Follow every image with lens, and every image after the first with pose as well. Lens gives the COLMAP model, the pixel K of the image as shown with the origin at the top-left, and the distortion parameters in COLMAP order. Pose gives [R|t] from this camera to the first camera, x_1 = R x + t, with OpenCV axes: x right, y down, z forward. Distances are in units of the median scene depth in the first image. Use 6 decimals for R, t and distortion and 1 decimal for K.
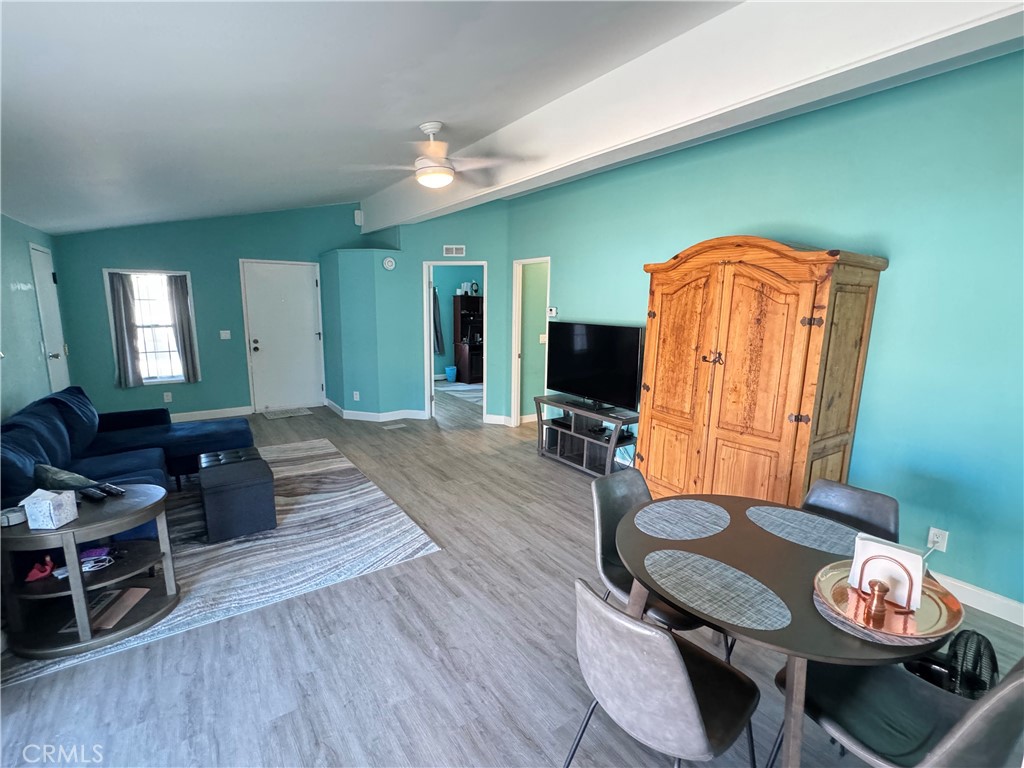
lens RADIAL K [[466.4, 0, 512.4], [0, 466.4, 389.7], [0, 0, 1]] dist [-0.001322, -0.000071]
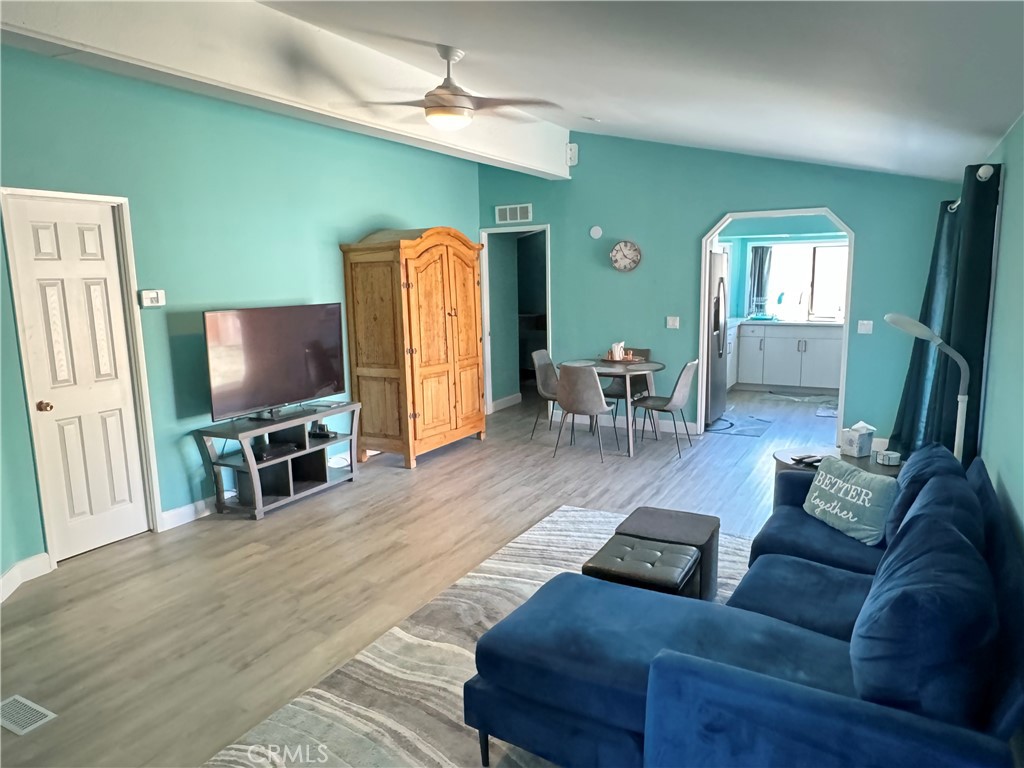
lens RADIAL K [[701.4, 0, 508.1], [0, 701.4, 384.6], [0, 0, 1]] dist [0.000741, 0.000855]
pose [[-0.444154, -0.151797, 0.882998, -1.167515], [0.172391, 0.952648, 0.250484, -0.274908], [-0.879209, 0.263474, -0.396954, 1.328005]]
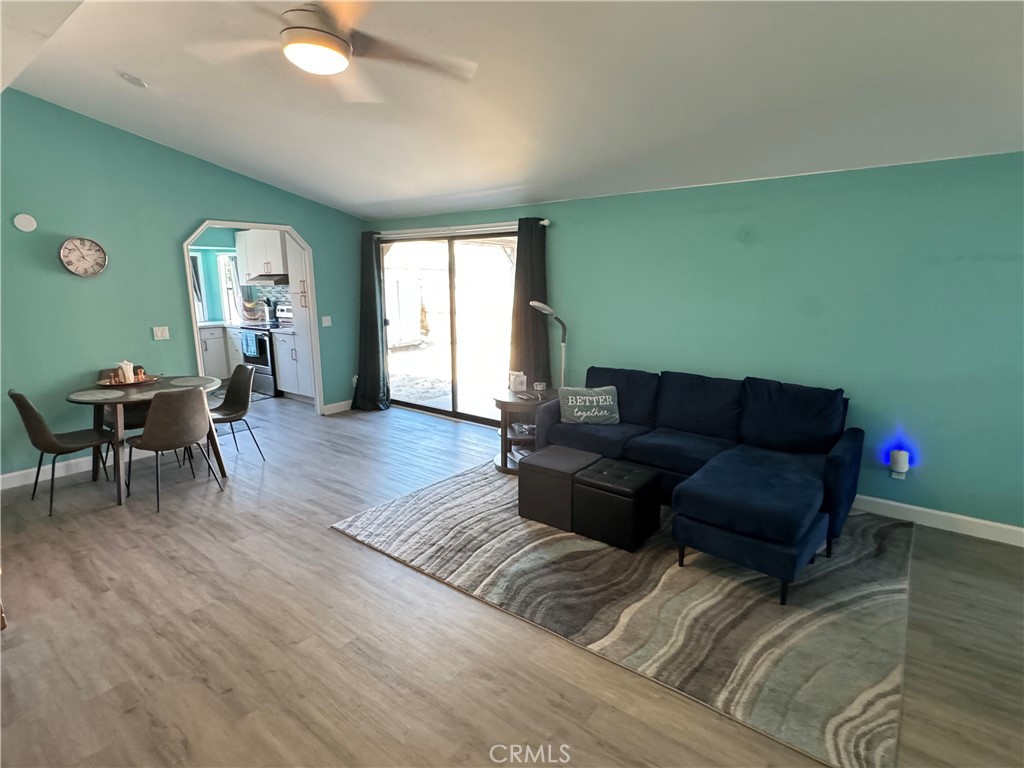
lens RADIAL K [[530.0, 0, 510.0], [0, 530.0, 382.1], [0, 0, 1]] dist [-0.003217, 0.000105]
pose [[-0.954945, 0.045829, -0.293222, -0.157908], [-0.064194, 0.932720, 0.354841, -0.290543], [0.289756, 0.357677, -0.887755, 1.584999]]
